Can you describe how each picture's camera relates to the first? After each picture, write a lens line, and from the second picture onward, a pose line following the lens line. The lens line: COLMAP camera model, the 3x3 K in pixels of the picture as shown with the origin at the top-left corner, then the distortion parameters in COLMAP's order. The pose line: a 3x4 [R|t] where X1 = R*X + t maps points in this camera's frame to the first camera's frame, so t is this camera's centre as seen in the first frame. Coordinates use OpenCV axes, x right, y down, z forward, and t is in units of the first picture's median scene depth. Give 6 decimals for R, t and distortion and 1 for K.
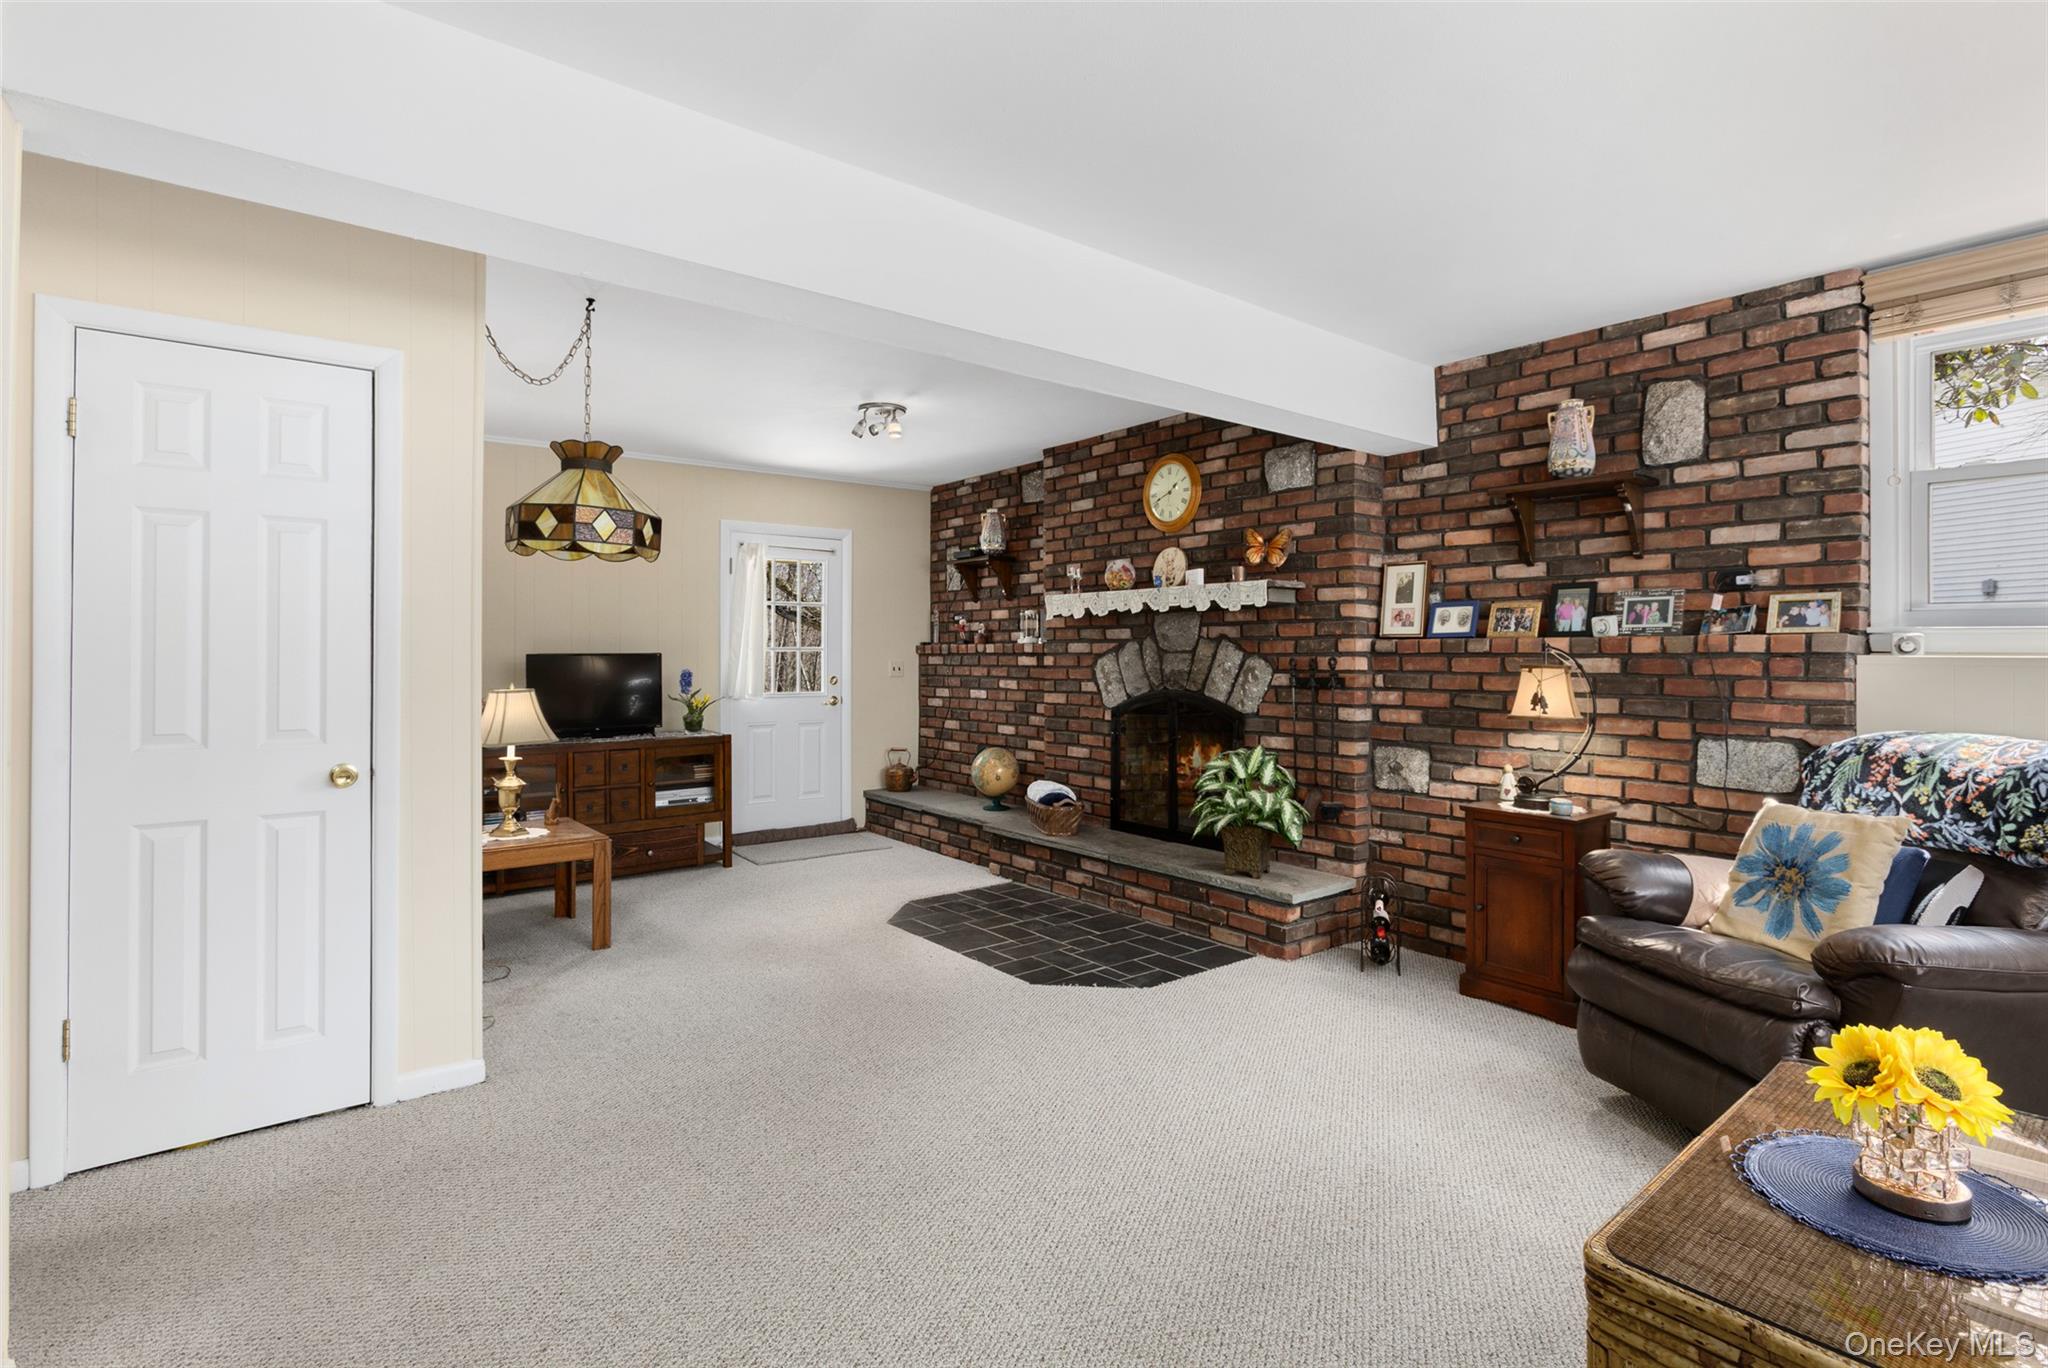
lens RADIAL K [[988.3, 0, 973.3], [0, 988.3, 665.2], [0, 0, 1]] dist [-0.013314, 0.003632]
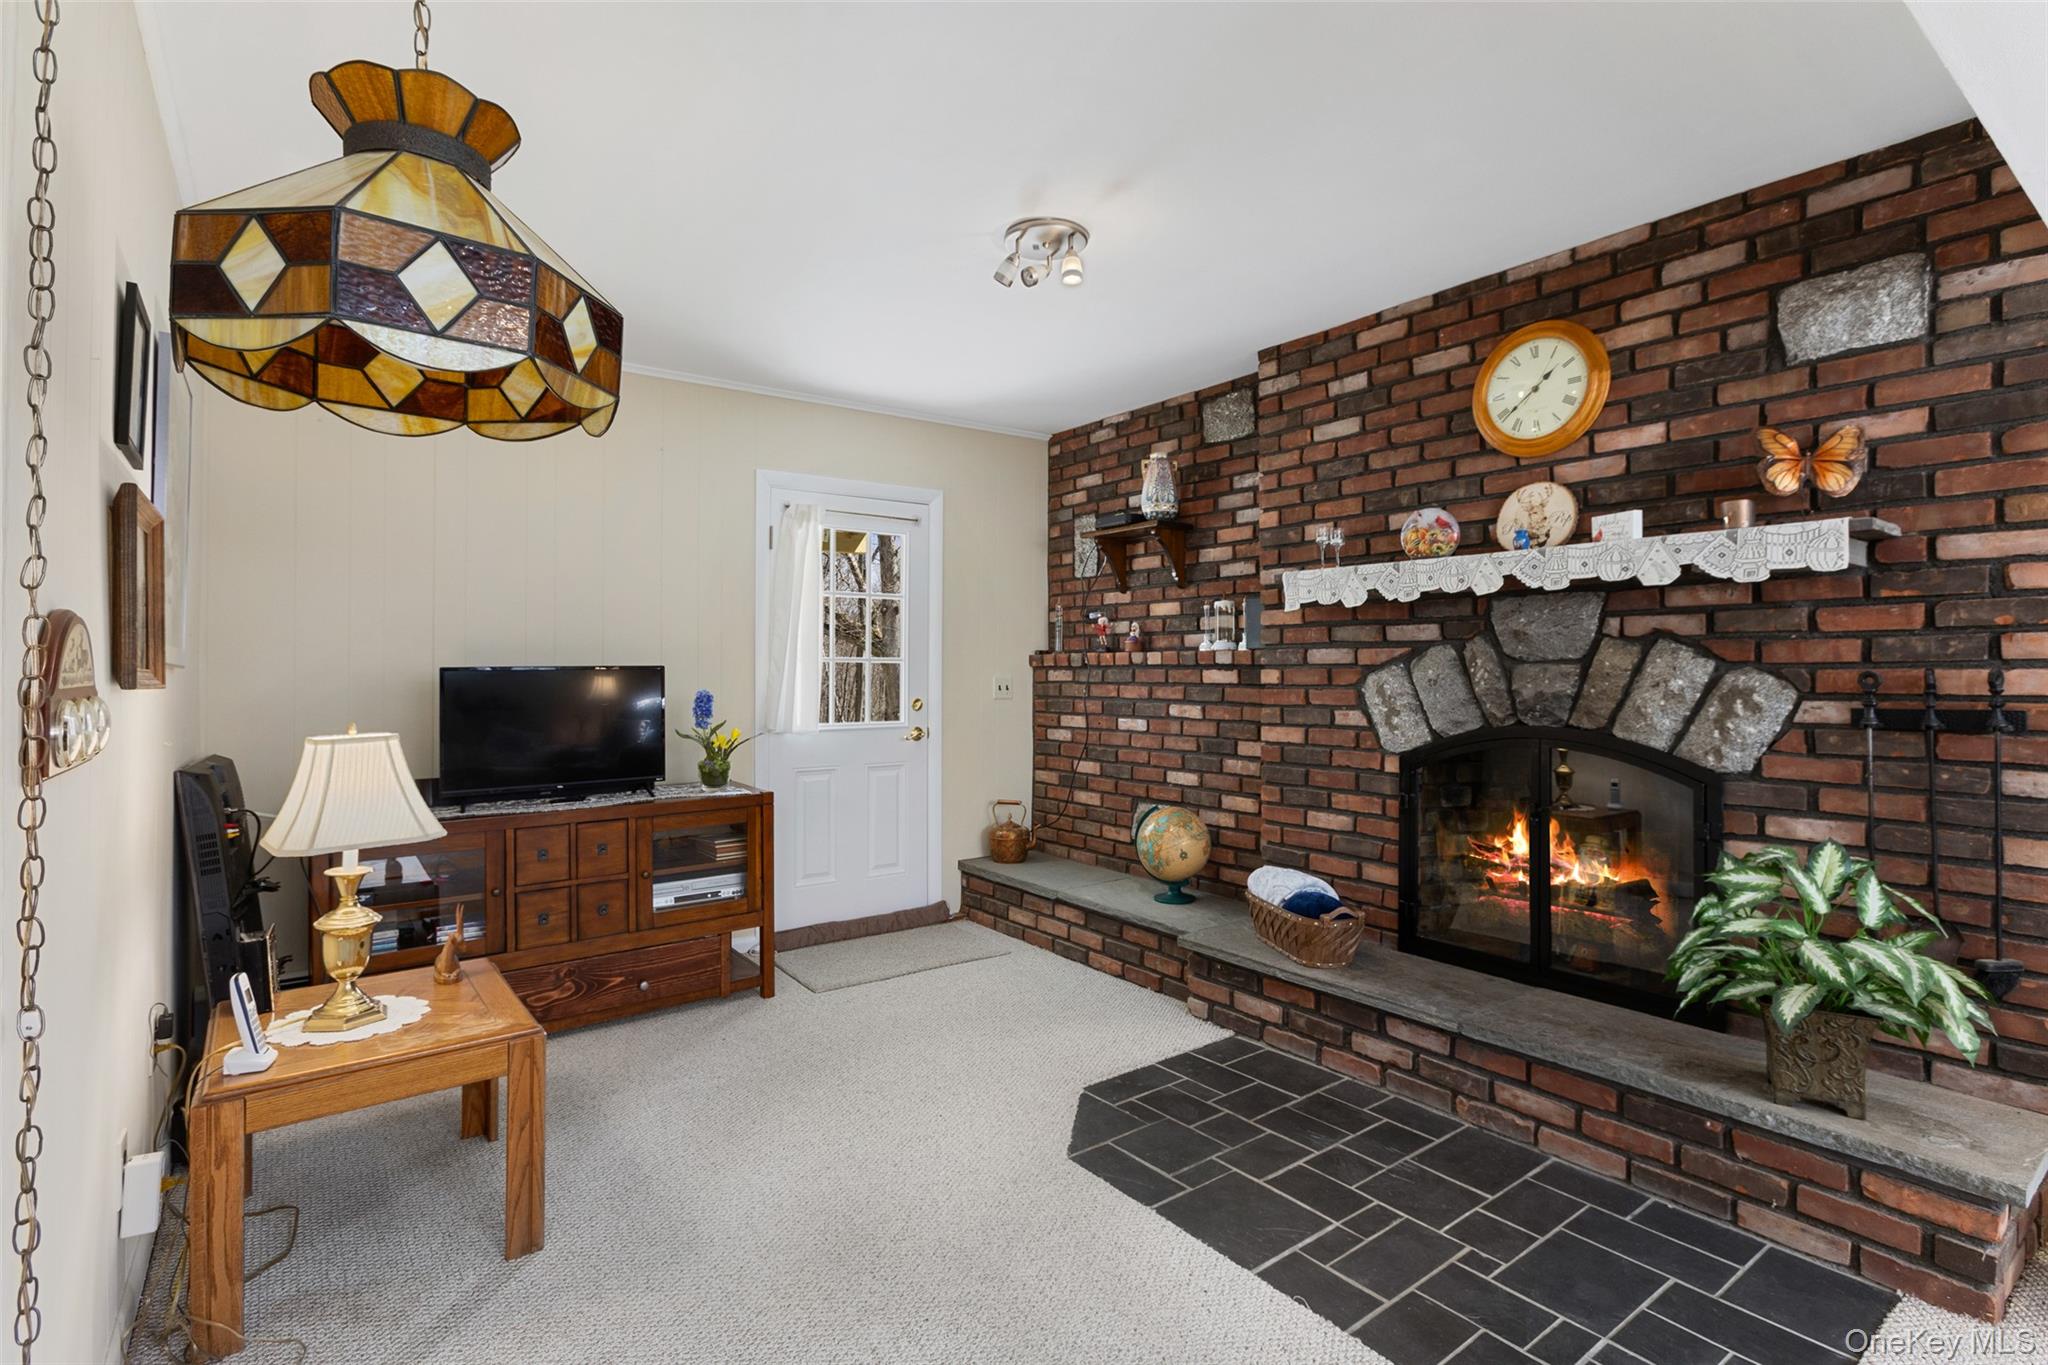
lens RADIAL K [[988.3, 0, 1026.1], [0, 988.3, 666.7], [0, 0, 1]] dist [-0.013314, 0.003632]
pose [[0.999705, -0.001676, 0.024236, -0.112070], [0.001980, 0.999919, -0.012542, -0.003441], [-0.024213, 0.012586, 0.999628, 0.410542]]
